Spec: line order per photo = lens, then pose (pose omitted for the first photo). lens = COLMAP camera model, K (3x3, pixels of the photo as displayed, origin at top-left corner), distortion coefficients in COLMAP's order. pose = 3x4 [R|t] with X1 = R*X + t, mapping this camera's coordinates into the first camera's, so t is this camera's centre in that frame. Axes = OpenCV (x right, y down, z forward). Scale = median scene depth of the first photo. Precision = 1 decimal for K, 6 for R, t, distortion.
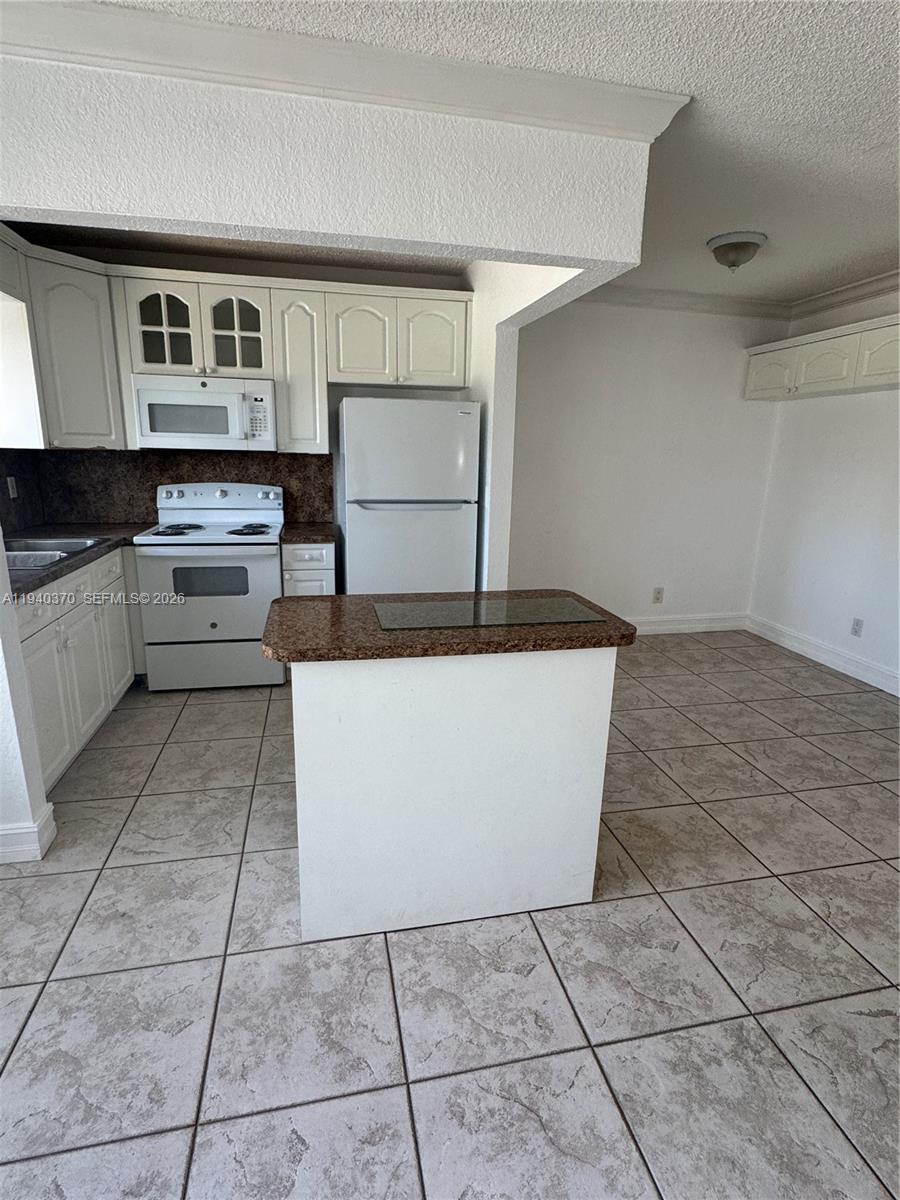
lens RADIAL K [[613.5, 0, 451.4], [0, 613.5, 591.9], [0, 0, 1]] dist [-0.006332, 0.000361]
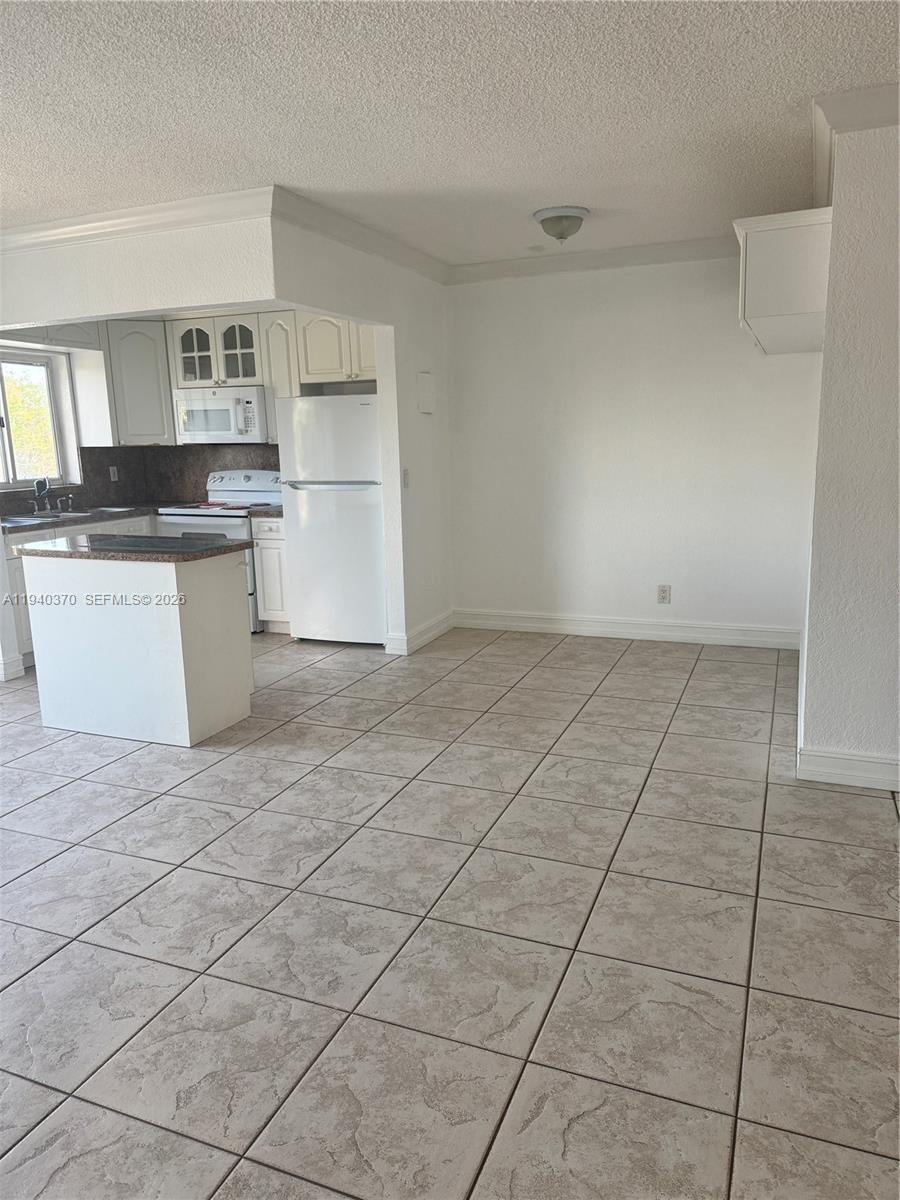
lens RADIAL K [[850.6, 0, 457.1], [0, 850.6, 606.8], [0, 0, 1]] dist [0.060248, -0.020125]
pose [[0.824222, 0.071909, -0.561683, 1.056691], [-0.089198, 0.996008, -0.003378, 0.071964], [0.559198, 0.052886, 0.827346, -0.192954]]
